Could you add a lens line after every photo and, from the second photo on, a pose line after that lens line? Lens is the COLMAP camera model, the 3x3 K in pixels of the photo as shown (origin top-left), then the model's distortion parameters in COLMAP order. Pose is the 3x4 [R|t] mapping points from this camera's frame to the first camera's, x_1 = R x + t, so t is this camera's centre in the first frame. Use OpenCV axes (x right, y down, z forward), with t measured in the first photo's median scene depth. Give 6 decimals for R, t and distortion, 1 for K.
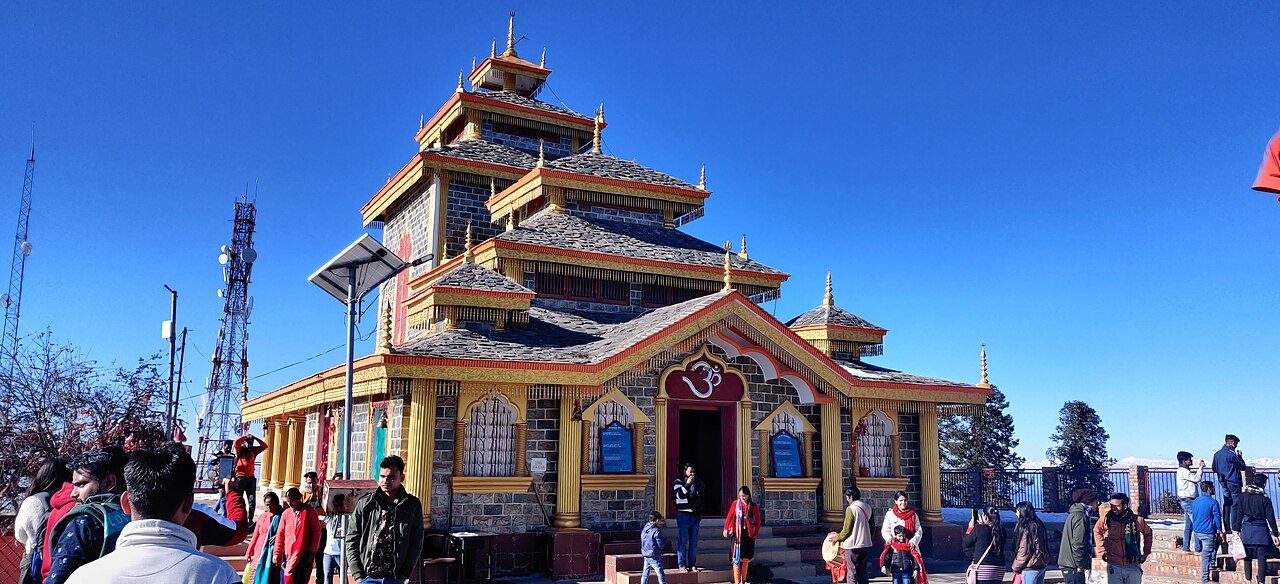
lens RADIAL K [[926.1, 0, 640.0], [0, 926.1, 292.0], [0, 0, 1]] dist [-0.001337, -0.000156]
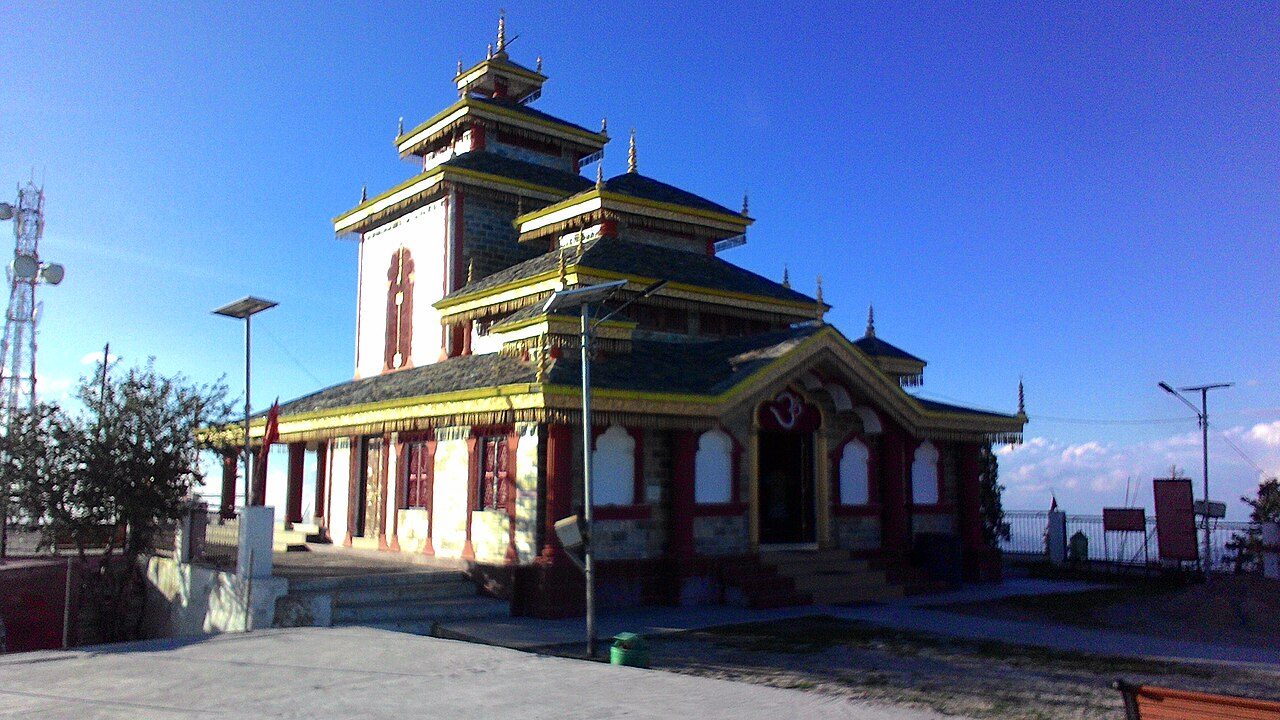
lens RADIAL K [[1034.3, 0, 640.0], [0, 1034.3, 360.0], [0, 0, 1]] dist [0.001280, -0.000276]
pose [[0.988656, 0.011842, 0.149731, -0.255001], [-0.019939, 0.998412, 0.052690, -0.016746], [-0.148869, -0.055078, 0.987322, -0.097770]]
